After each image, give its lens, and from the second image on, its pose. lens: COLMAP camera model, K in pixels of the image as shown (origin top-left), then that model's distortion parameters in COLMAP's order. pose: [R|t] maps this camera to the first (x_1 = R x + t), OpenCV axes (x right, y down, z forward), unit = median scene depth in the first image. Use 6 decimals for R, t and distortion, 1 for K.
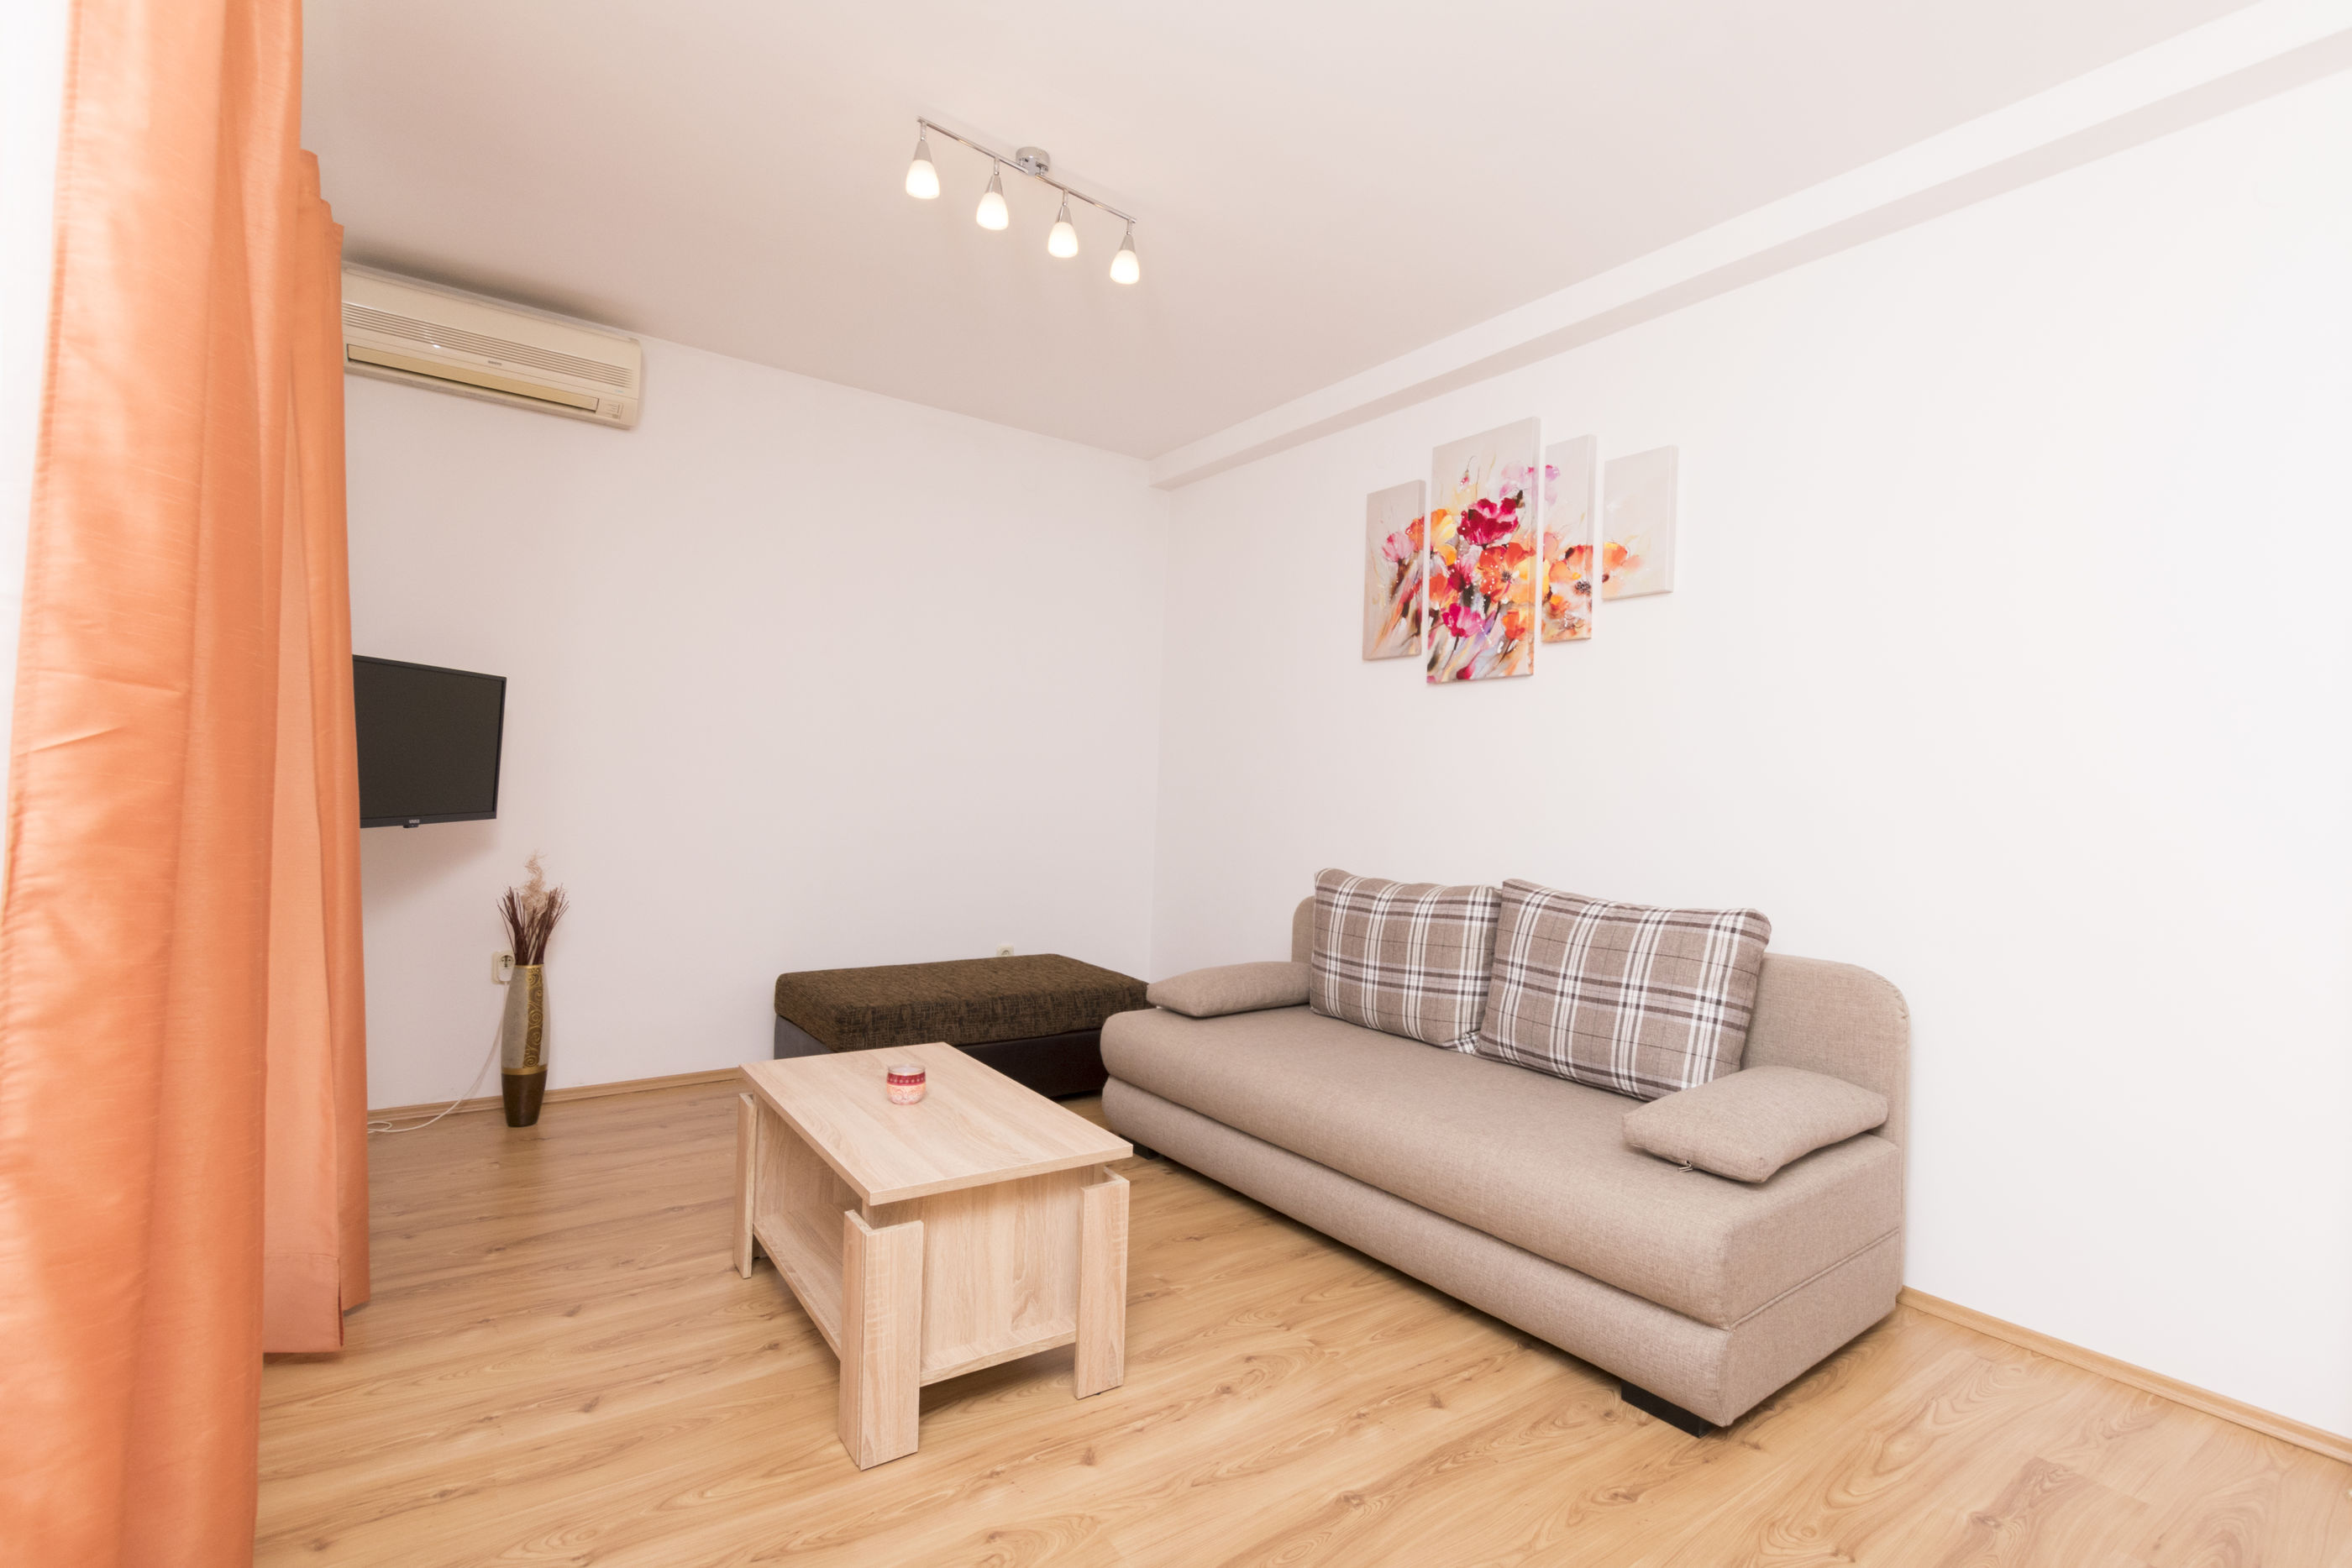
lens RADIAL K [[1083.0, 0, 1170.4], [0, 1083.0, 781.0], [0, 0, 1]] dist [0.000305, -0.000161]
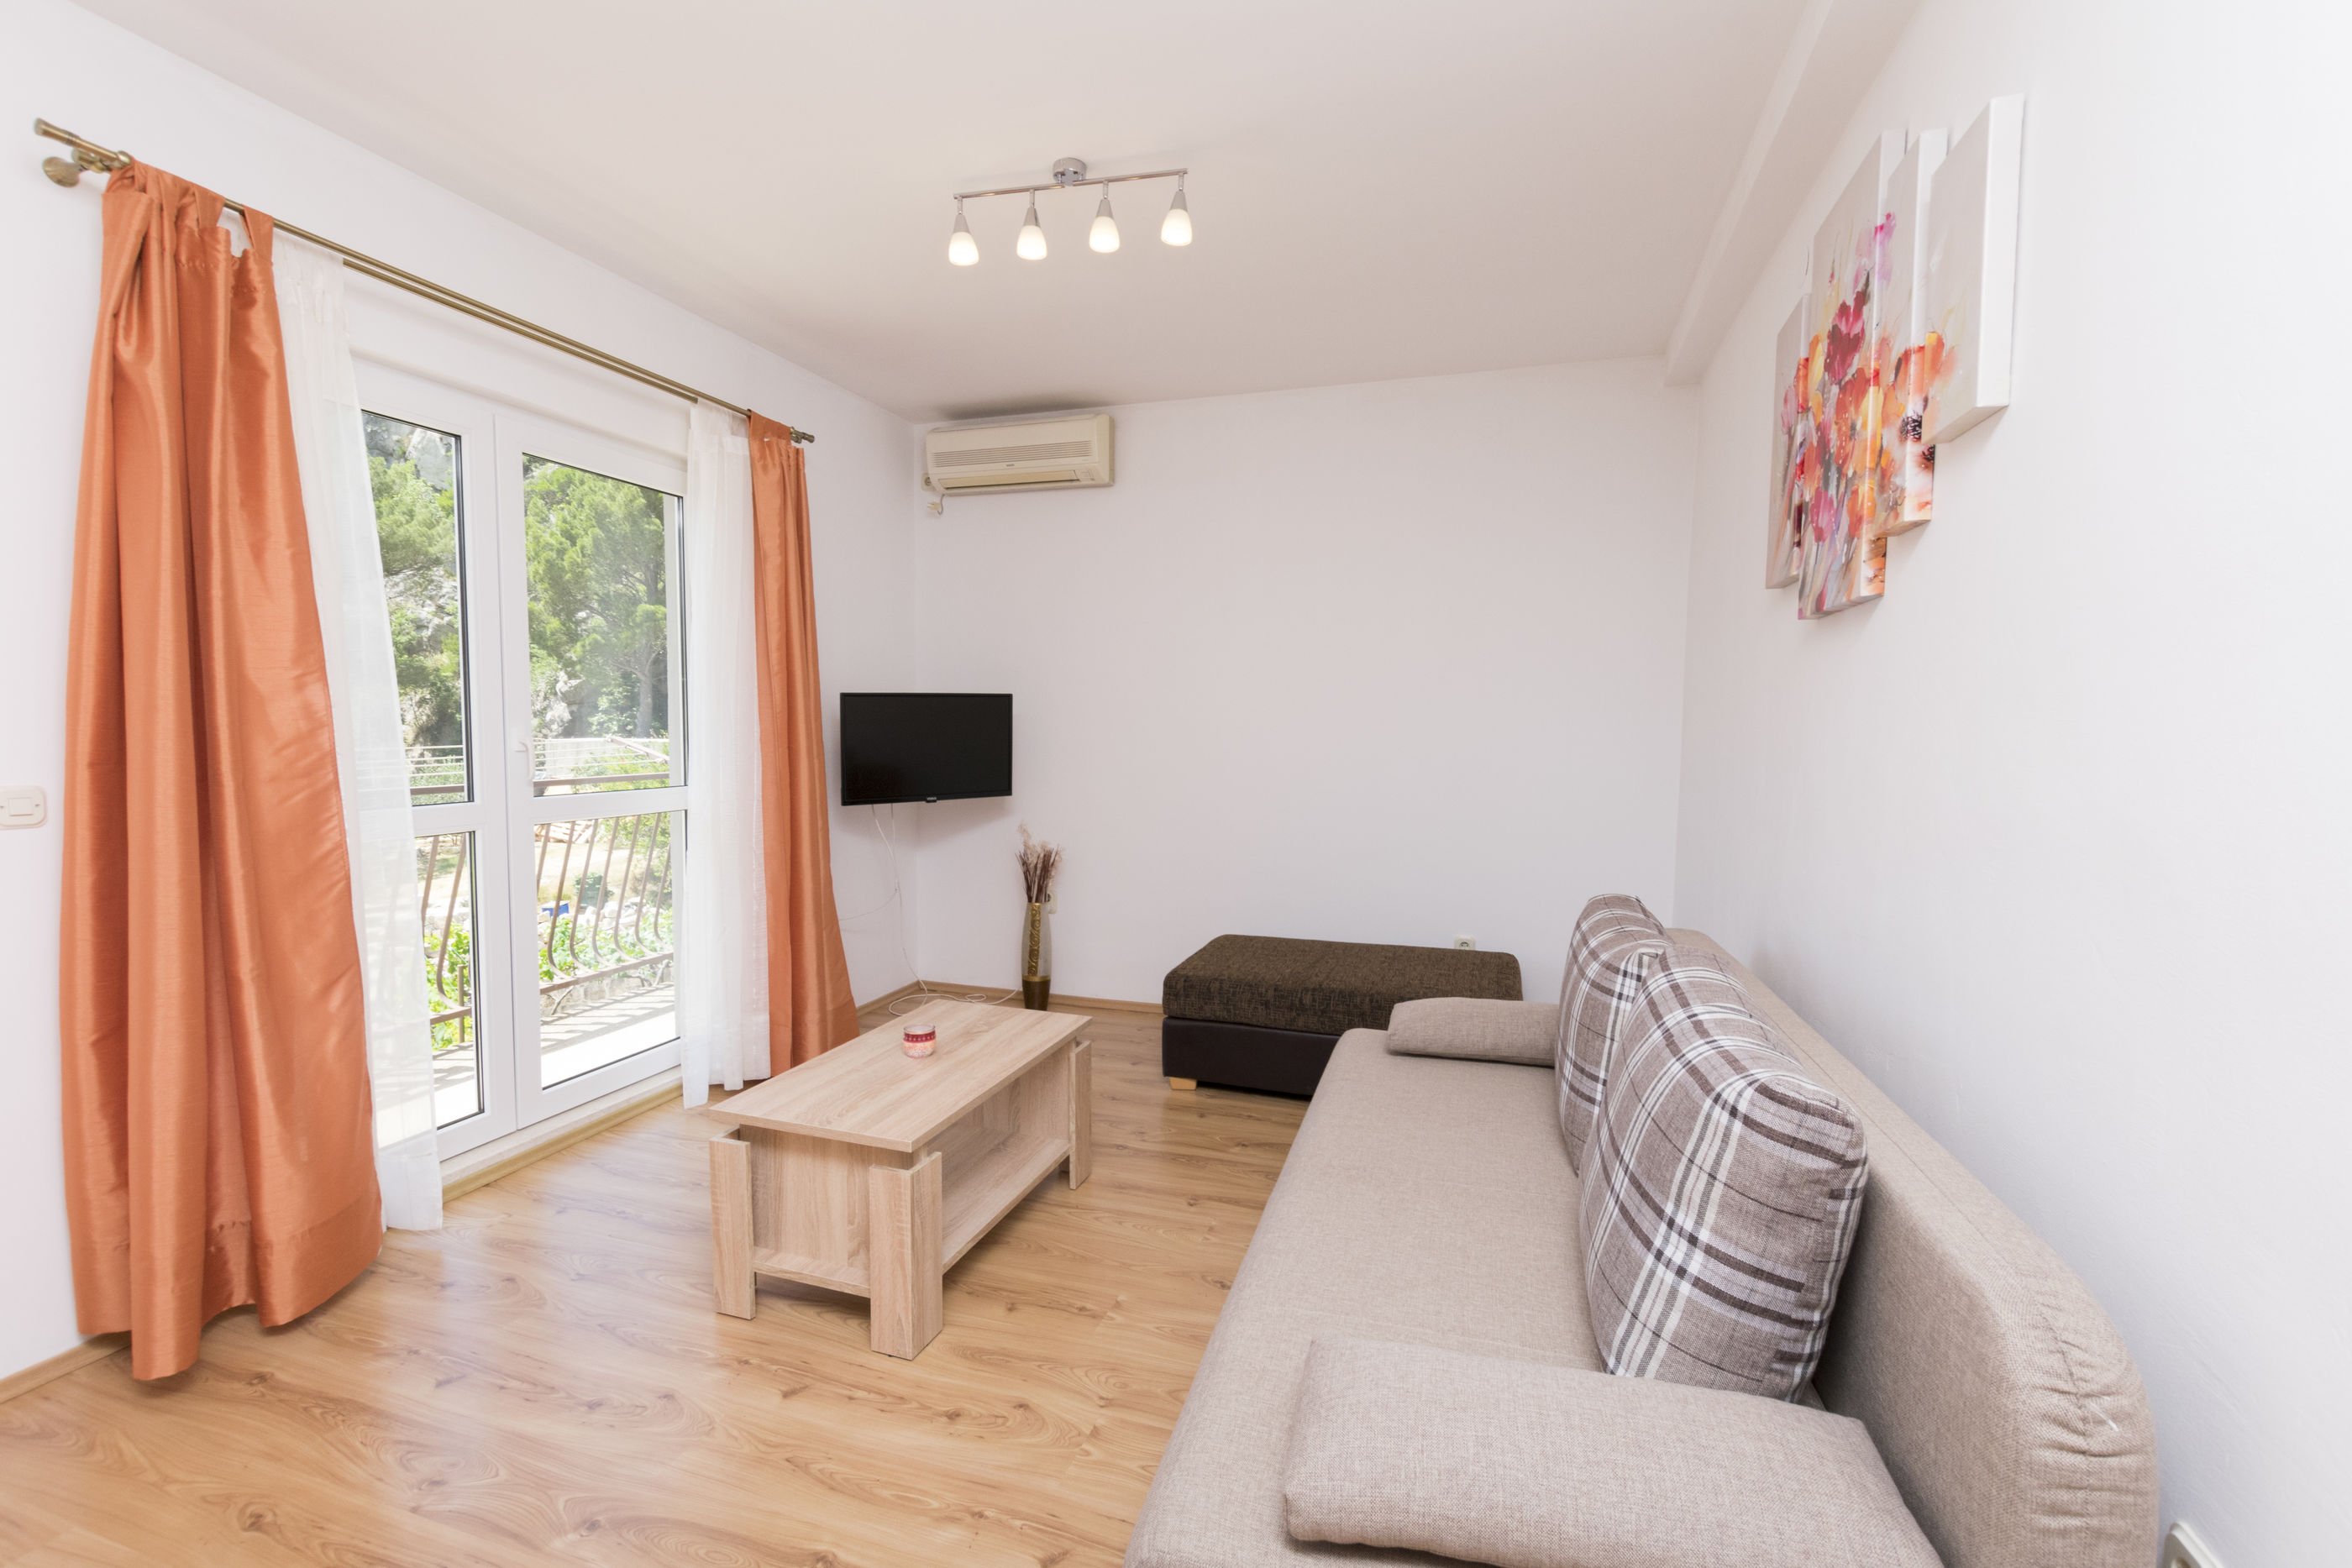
lens RADIAL K [[1019.0, 0, 1175.6], [0, 1019.0, 777.7], [0, 0, 1]] dist [0.001624, -0.000572]
pose [[0.594439, 0.015829, -0.803985, 0.665148], [0.020031, 0.999205, 0.034483, -0.034182], [0.803891, -0.036602, 0.593649, 0.462217]]
